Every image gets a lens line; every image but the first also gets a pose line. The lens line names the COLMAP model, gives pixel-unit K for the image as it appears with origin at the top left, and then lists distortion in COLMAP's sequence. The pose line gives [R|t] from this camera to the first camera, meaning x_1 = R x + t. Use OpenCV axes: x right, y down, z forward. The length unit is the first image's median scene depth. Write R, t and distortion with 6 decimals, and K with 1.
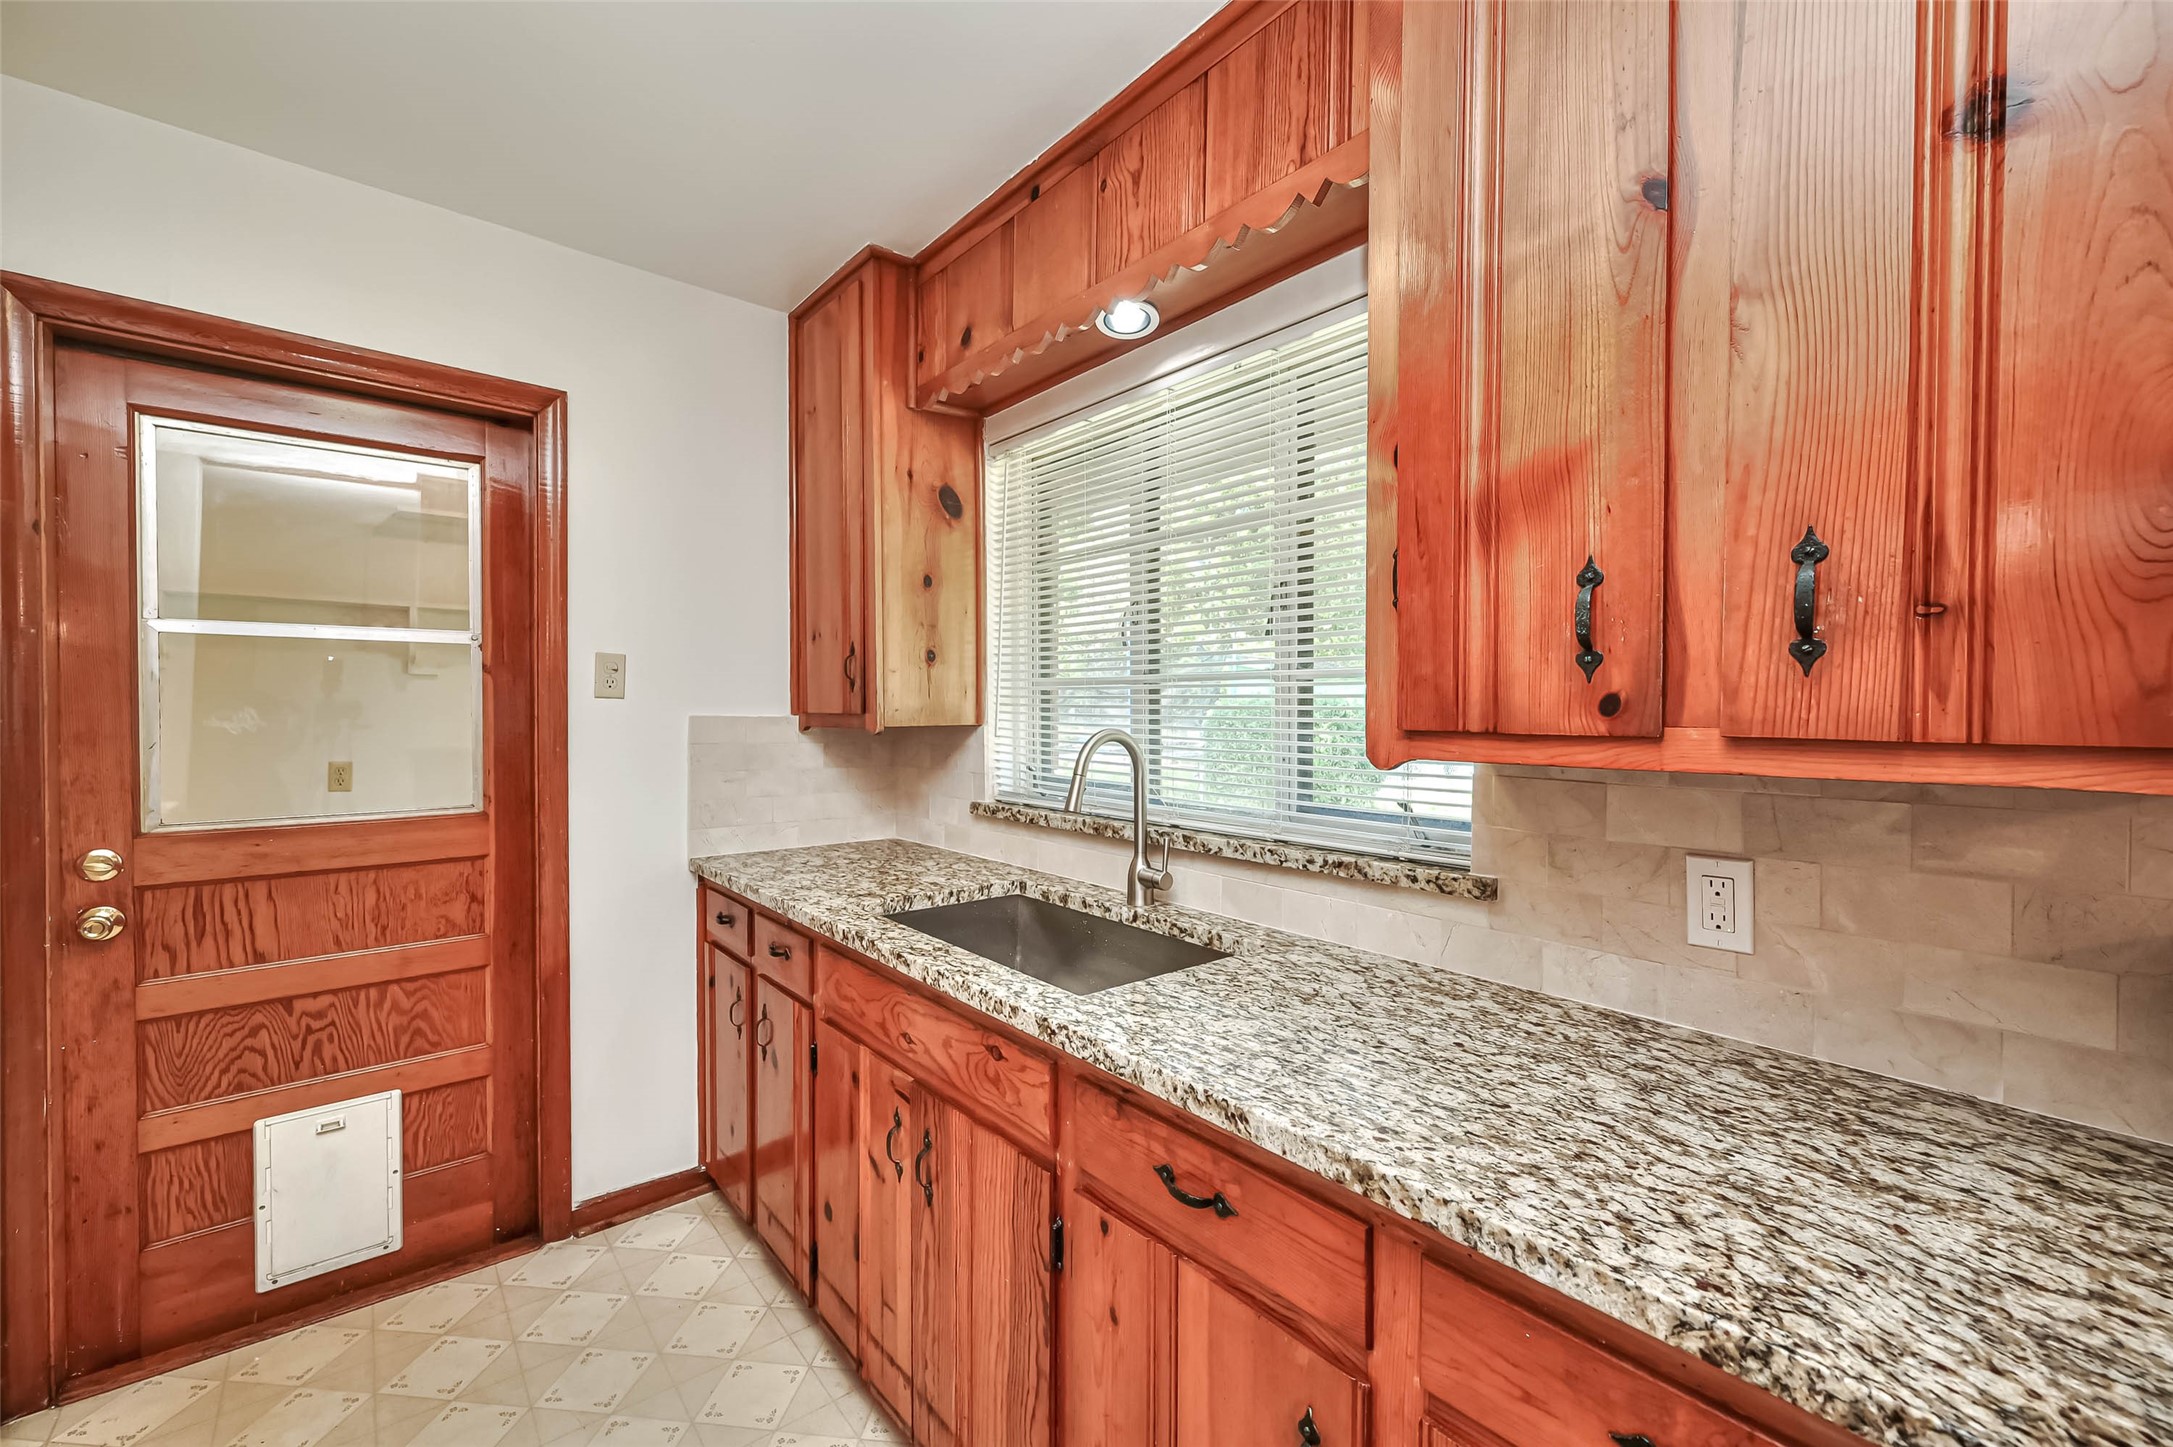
lens RADIAL K [[887.7, 0, 1064.7], [0, 887.7, 711.8], [0, 0, 1]] dist [-0.001660, -0.000121]
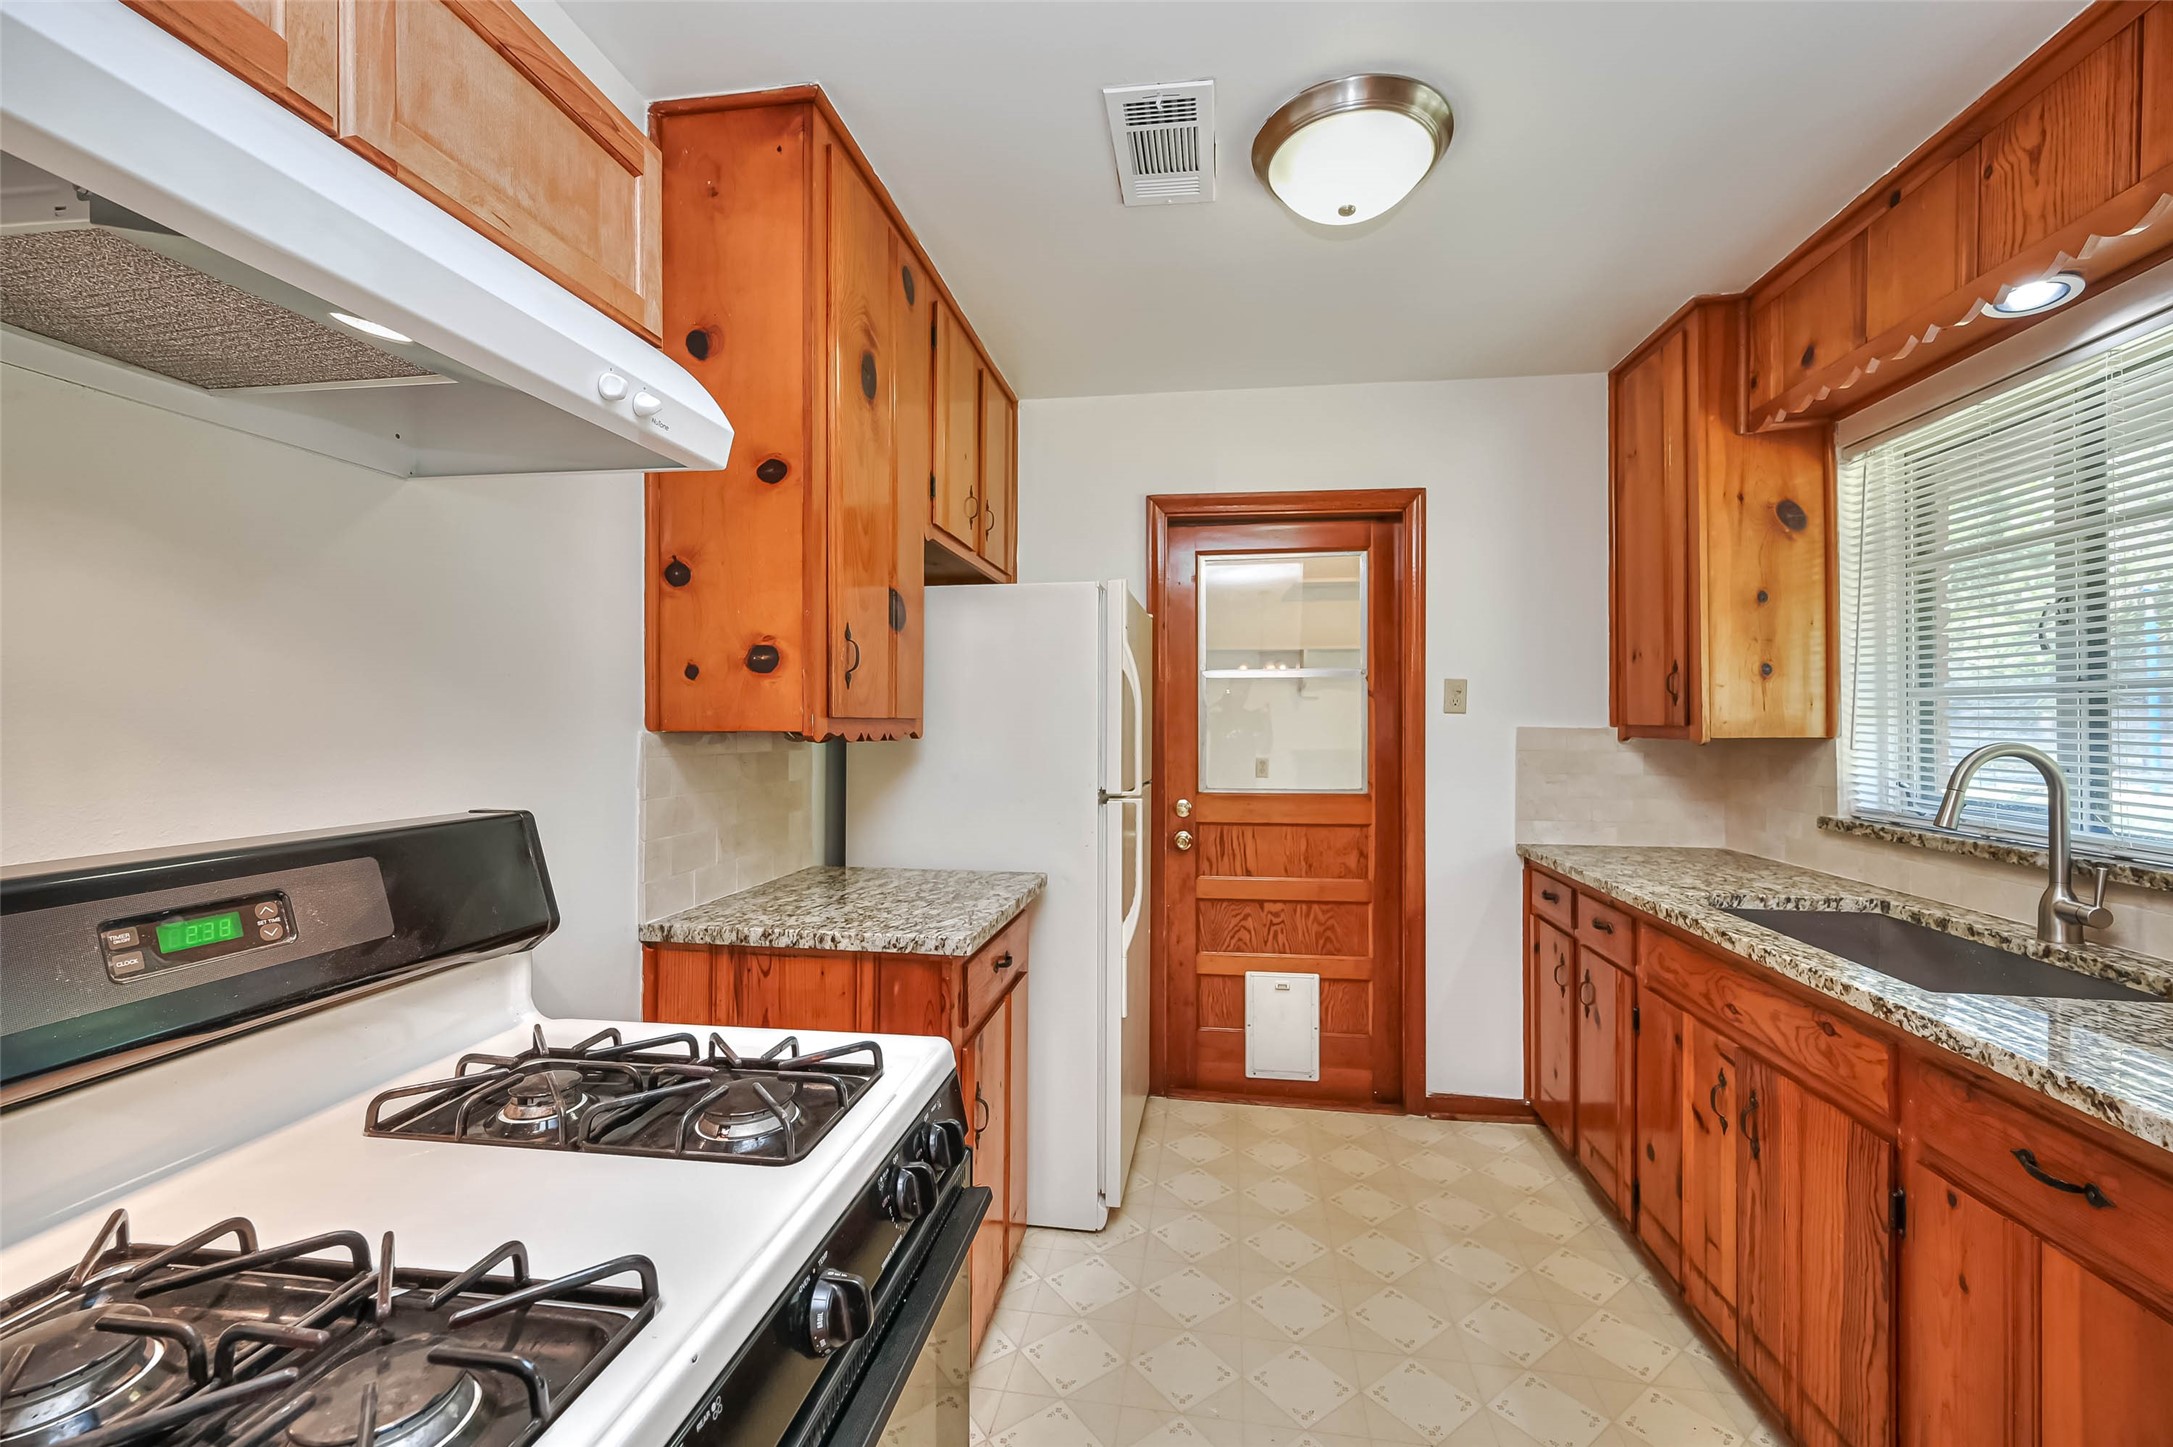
lens RADIAL K [[846.5, 0, 1086.5], [0, 846.5, 723.5], [0, 0, 1]] dist [-0.001101, 0.000263]
pose [[0.666926, 0.000713, -0.745124, 0.066311], [-0.000931, 1.000000, 0.000123, -0.000059], [0.745124, 0.000612, 0.666926, -0.290468]]
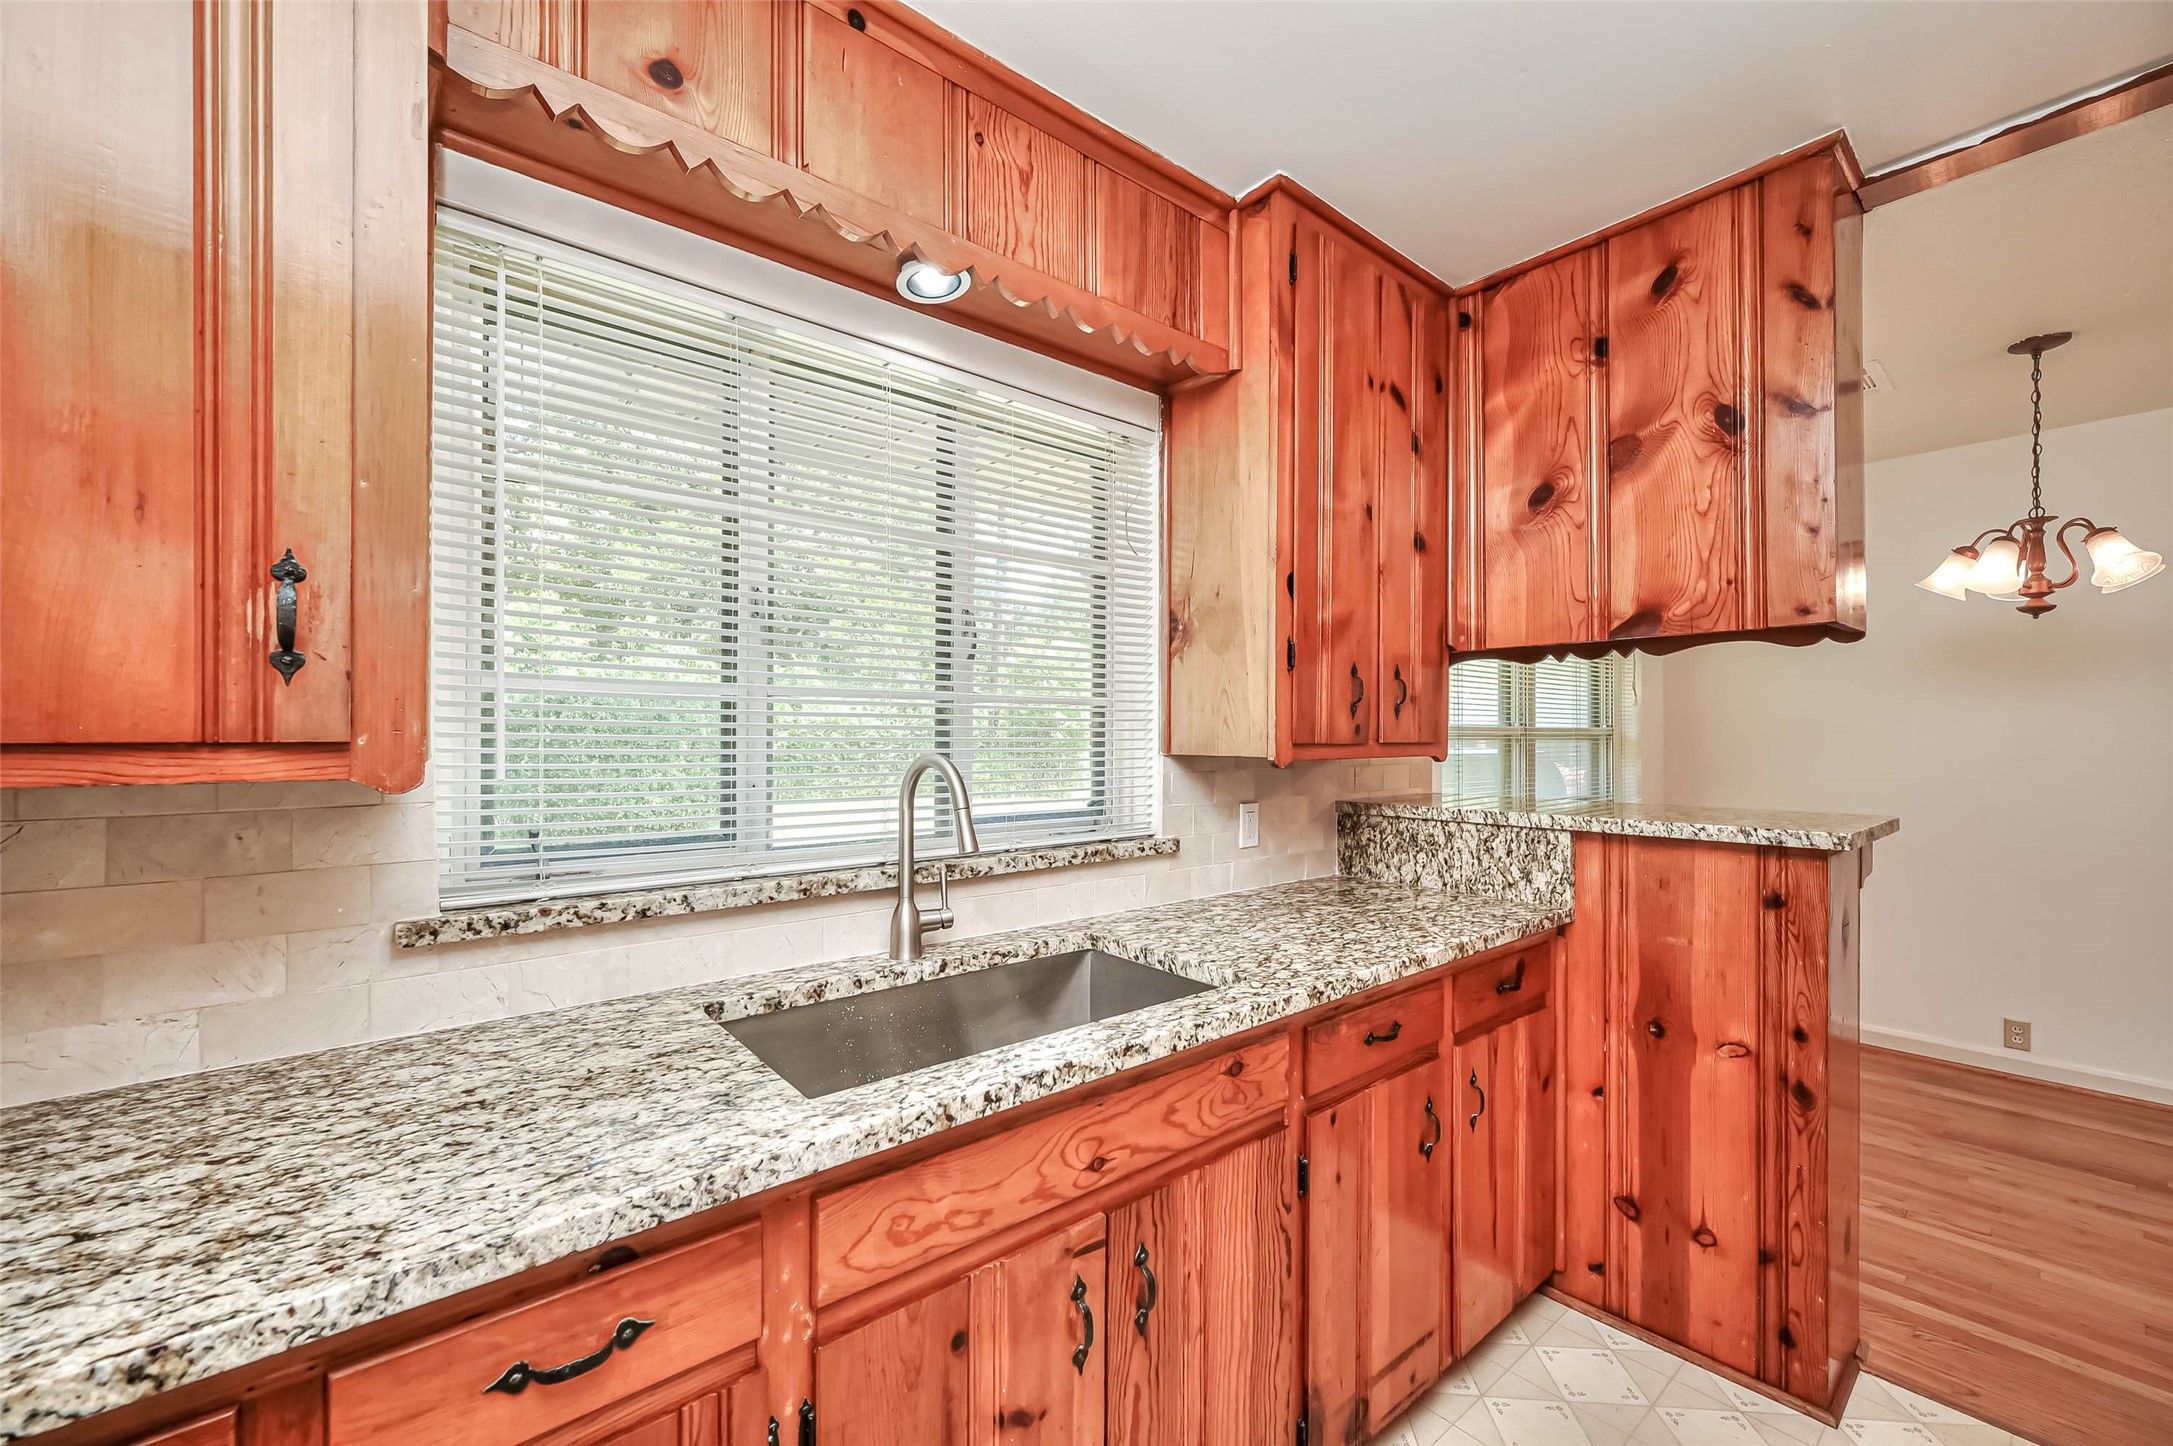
lens RADIAL K [[878.0, 0, 1086.5], [0, 878.0, 723.0], [0, 0, 1]] dist [0.000553, 0.000008]
pose [[-0.021679, 0.003988, 0.999757, -0.773145], [-0.002083, 0.999990, -0.004034, -0.007389], [-0.999763, -0.002170, -0.021671, 0.848084]]
